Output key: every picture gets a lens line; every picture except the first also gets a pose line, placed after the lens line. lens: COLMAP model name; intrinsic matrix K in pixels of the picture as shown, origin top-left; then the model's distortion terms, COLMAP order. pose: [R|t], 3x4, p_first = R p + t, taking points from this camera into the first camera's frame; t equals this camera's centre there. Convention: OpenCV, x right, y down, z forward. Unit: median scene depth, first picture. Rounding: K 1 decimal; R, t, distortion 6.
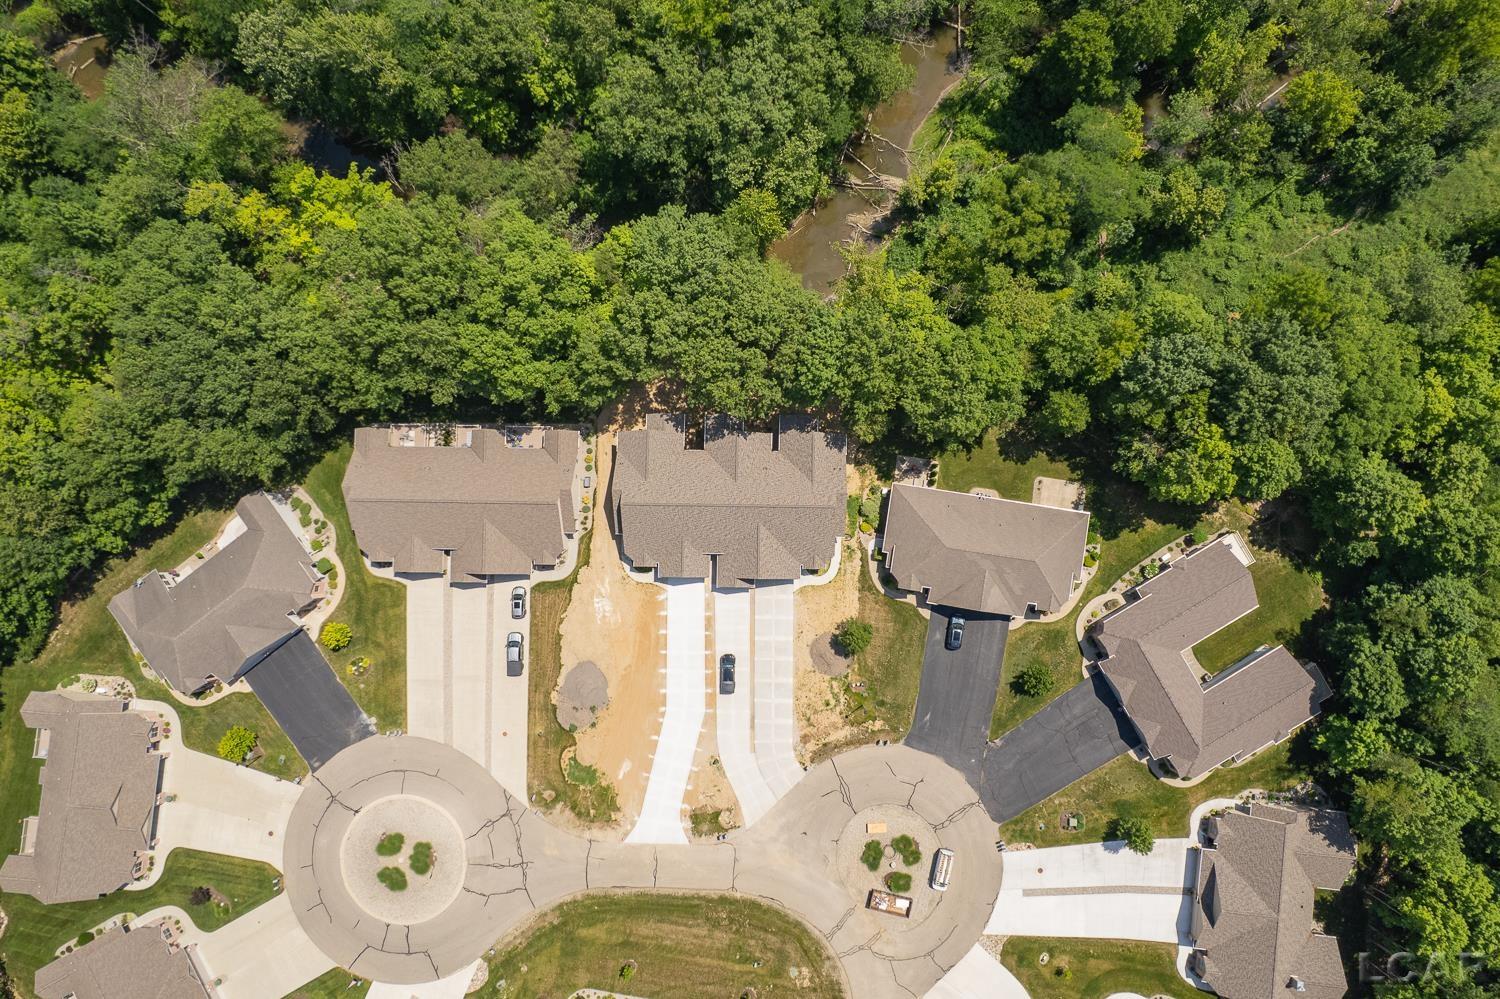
lens RADIAL K [[961.7, 0, 761.6], [0, 961.7, 497.7], [0, 0, 1]] dist [-0.094240, 0.084900]
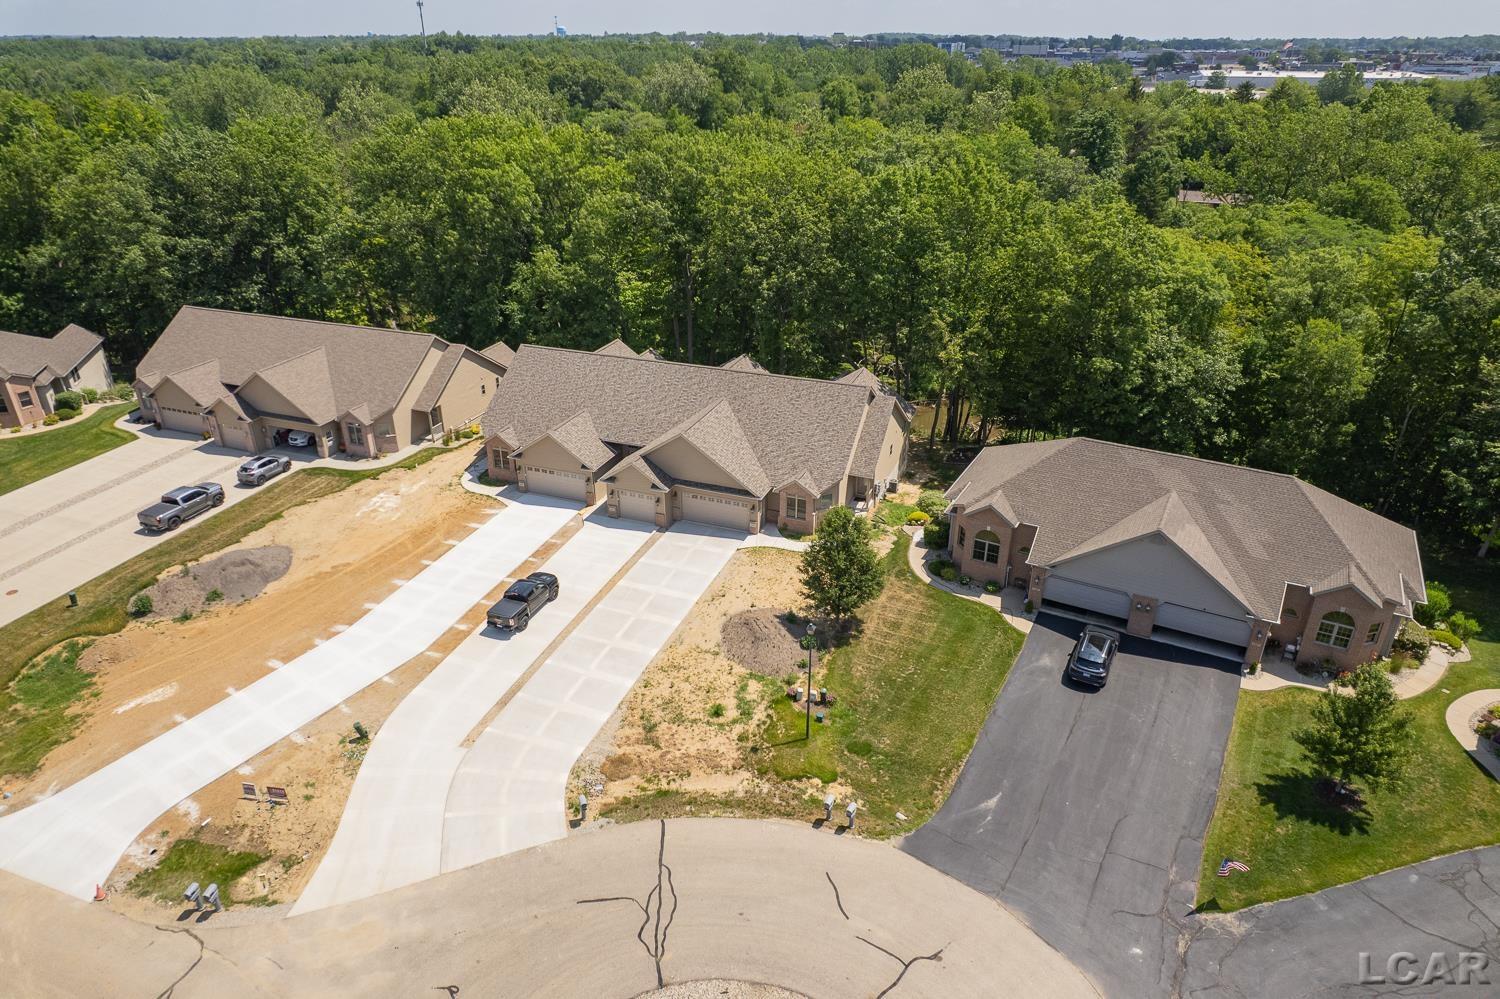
lens RADIAL K [[961.7, 0, 761.6], [0, 961.7, 497.7], [0, 0, 1]] dist [-0.094240, 0.084900]
pose [[0.942807, 0.156196, -0.294480, 0.178617], [-0.333175, 0.469351, -0.817743, 0.467184], [0.010487, 0.869087, 0.494548, 0.749791]]
